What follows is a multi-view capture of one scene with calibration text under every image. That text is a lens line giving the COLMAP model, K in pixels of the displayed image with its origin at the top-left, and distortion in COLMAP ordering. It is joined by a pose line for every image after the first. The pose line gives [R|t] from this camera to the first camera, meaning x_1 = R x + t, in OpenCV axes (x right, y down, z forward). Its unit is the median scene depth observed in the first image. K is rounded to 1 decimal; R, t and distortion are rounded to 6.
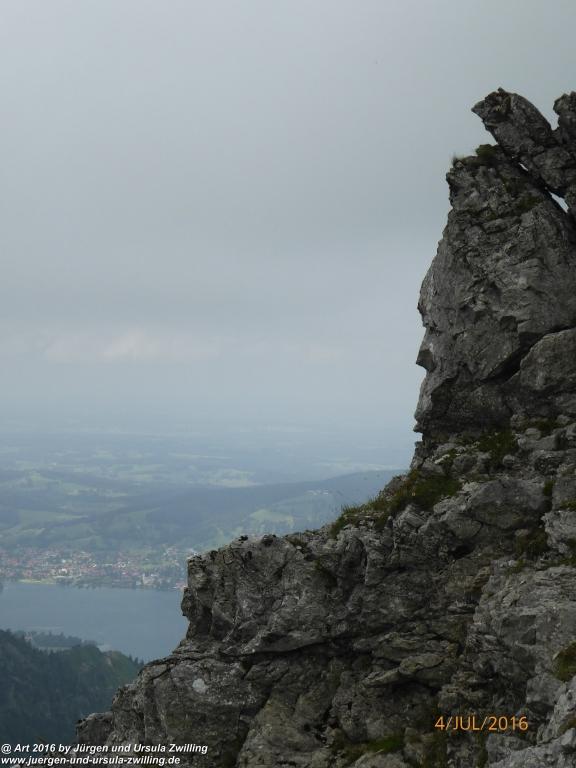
lens RADIAL K [[555.3, 0, 313.4], [0, 555.3, 416.4], [0, 0, 1]] dist [-0.021331, -0.002832]
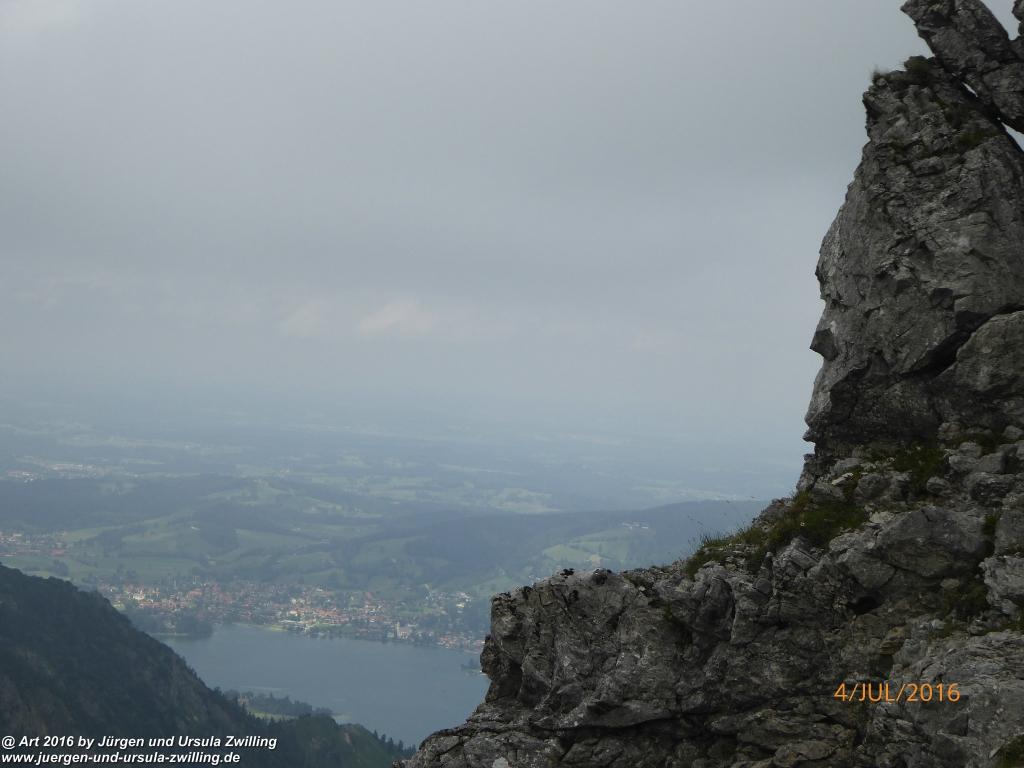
lens RADIAL K [[740.4, 0, 521.2], [0, 740.4, 448.7], [0, 0, 1]] dist [-0.021331, -0.002832]
pose [[0.998290, 0.047309, -0.034321, -0.162262], [-0.047437, 0.998870, -0.002906, 0.060524], [0.034145, 0.004529, 0.999407, 0.007282]]
